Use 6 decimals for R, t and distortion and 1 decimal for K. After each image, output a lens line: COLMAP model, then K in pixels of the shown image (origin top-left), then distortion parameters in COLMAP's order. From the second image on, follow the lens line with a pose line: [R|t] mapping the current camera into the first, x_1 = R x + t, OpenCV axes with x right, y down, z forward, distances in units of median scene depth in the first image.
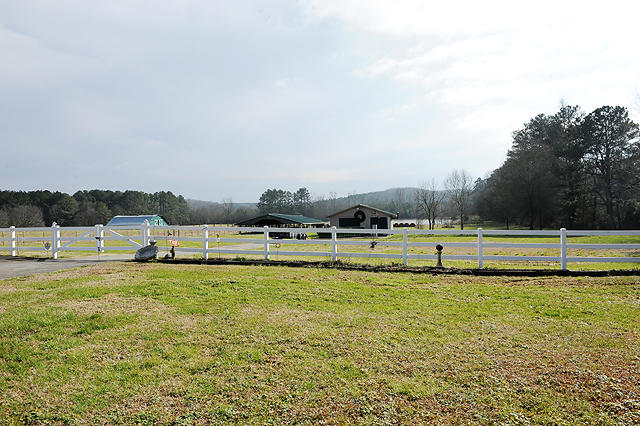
lens RADIAL K [[437.8, 0, 320.0], [0, 437.8, 213.0], [0, 0, 1]] dist [-0.047572, -0.002458]
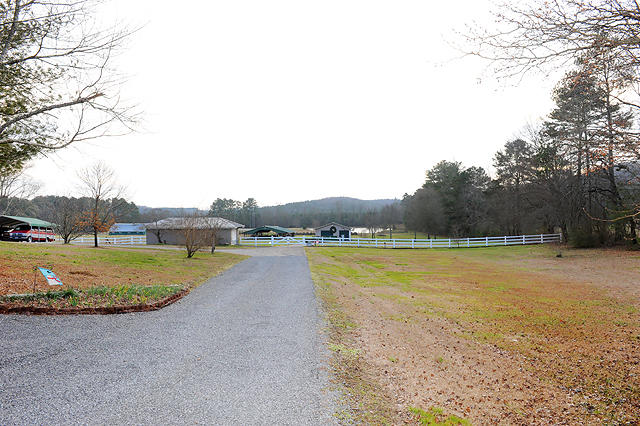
lens RADIAL K [[437.8, 0, 320.0], [0, 437.8, 213.0], [0, 0, 1]] dist [-0.047572, -0.002458]
pose [[0.988261, 0.017394, 0.151782, -0.035217], [-0.015242, 0.999766, -0.015330, -0.004922], [-0.152014, 0.012837, 0.988295, -0.109790]]
